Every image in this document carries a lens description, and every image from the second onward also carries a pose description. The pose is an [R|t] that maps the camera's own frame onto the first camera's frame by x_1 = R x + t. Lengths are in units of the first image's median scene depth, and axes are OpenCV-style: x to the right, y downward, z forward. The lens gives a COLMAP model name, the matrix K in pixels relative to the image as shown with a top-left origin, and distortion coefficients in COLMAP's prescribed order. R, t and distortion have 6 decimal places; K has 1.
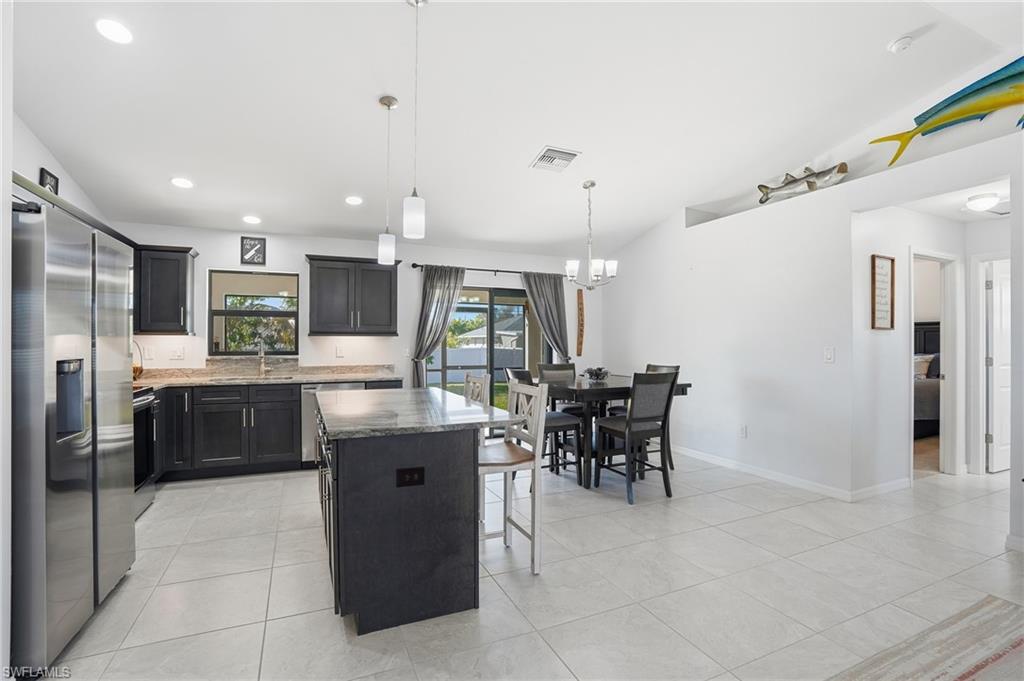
lens RADIAL K [[467.9, 0, 512.0], [0, 467.9, 340.5], [0, 0, 1]] dist [-0.053215, -0.000242]
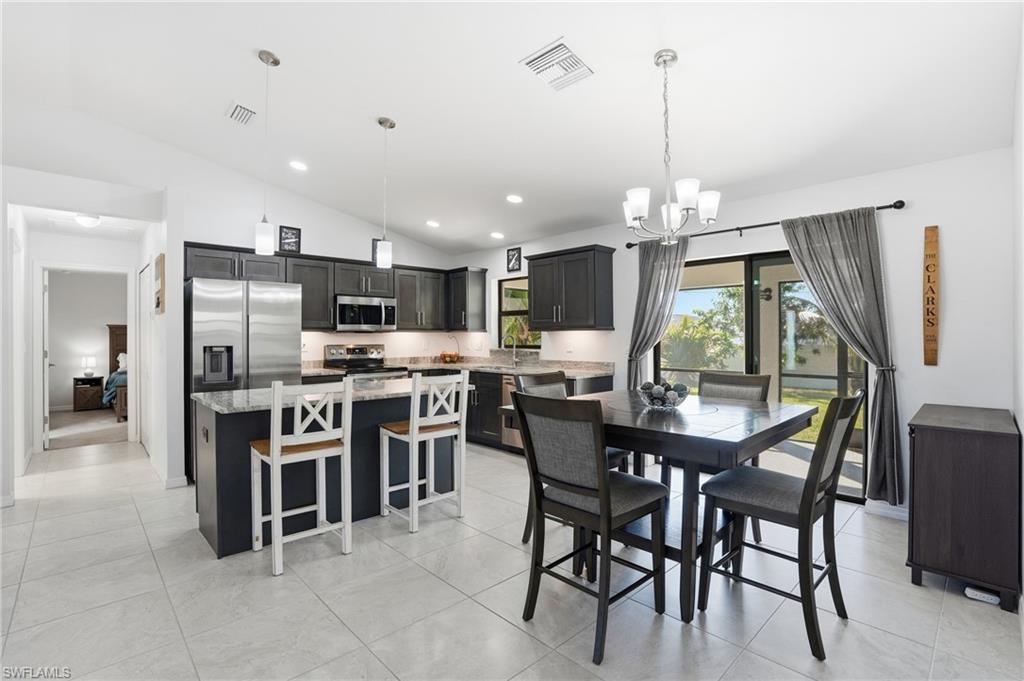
lens RADIAL K [[475.0, 0, 517.1], [0, 475.0, 335.0], [0, 0, 1]] dist [-0.055087, 0.000273]
pose [[0.349666, -0.003853, -0.936867, 0.593118], [0.004336, 0.999987, -0.002494, 0.001046], [0.936864, -0.003190, 0.349678, 0.592355]]
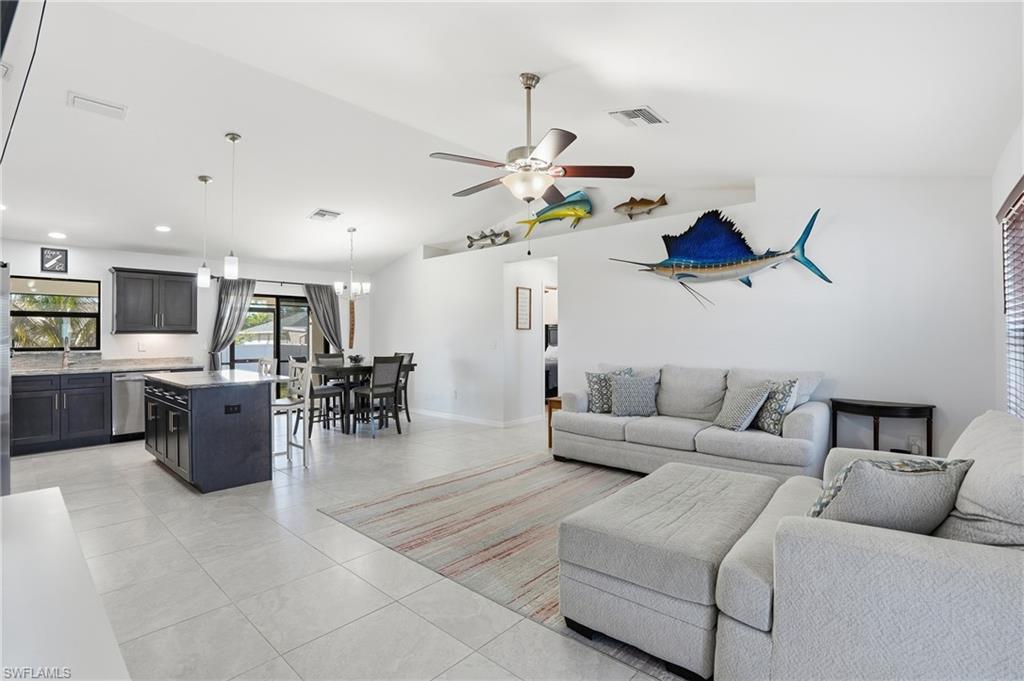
lens RADIAL K [[472.0, 0, 511.7], [0, 472.0, 330.8], [0, 0, 1]] dist [-0.069199, 0.024795]
pose [[0.911747, -0.000015, 0.410751, 0.020708], [0.004535, 0.999939, -0.010029, -0.001284], [-0.410726, 0.011006, 0.911692, -0.516321]]
